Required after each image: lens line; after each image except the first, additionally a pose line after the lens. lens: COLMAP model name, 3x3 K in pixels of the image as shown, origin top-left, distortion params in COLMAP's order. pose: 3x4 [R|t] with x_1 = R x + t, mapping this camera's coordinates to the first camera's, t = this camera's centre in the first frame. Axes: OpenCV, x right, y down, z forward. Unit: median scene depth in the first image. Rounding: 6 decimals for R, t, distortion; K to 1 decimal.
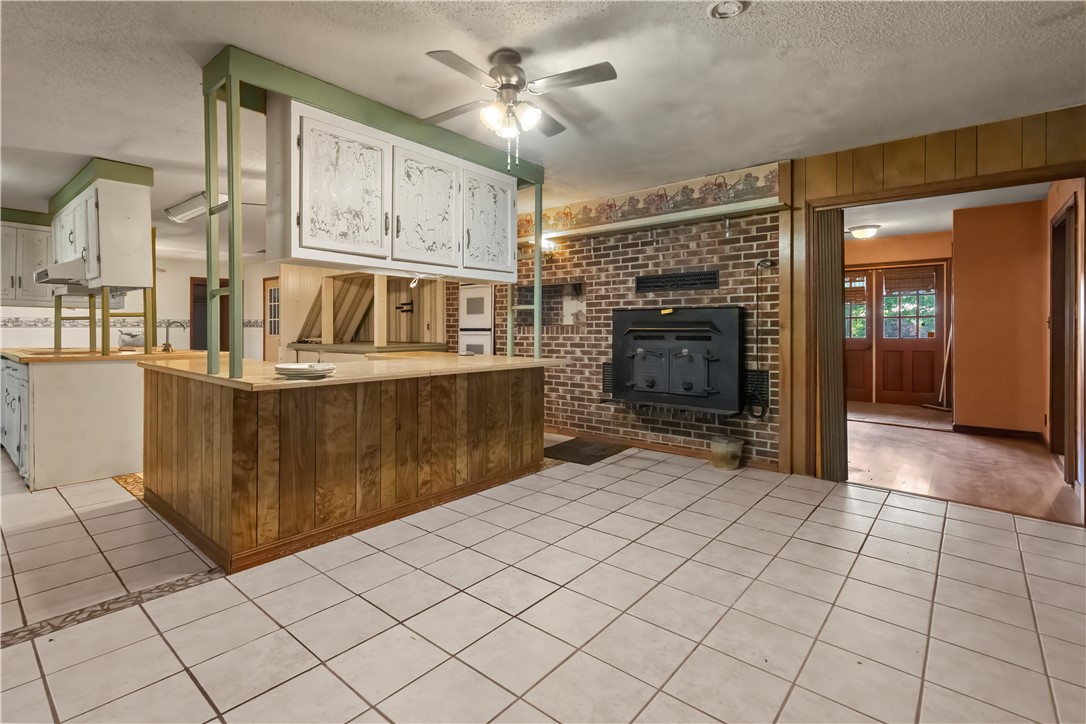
lens RADIAL K [[499.3, 0, 551.7], [0, 499.3, 326.3], [0, 0, 1]] dist [0.005767, 0.000243]
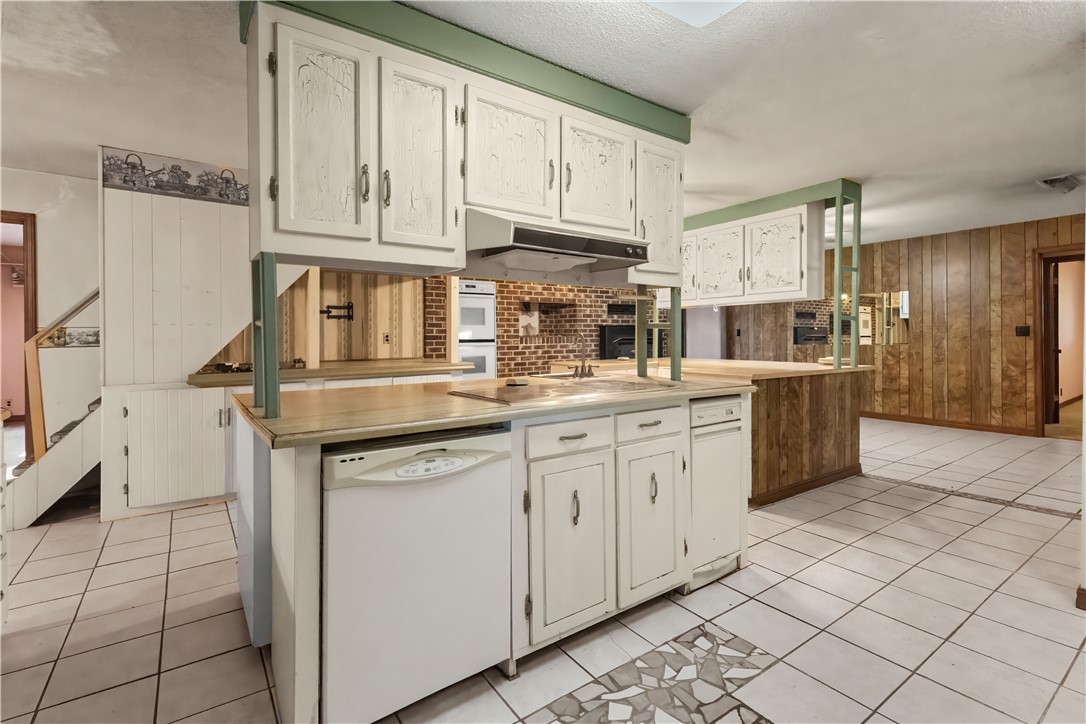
lens RADIAL K [[499.3, 0, 528.9], [0, 499.3, 339.0], [0, 0, 1]] dist [0.005767, 0.000243]
pose [[0.272394, -0.004669, 0.962174, -1.163602], [0.007404, 0.999969, 0.002756, 0.001372], [-0.962157, 0.006373, 0.272421, 0.701724]]
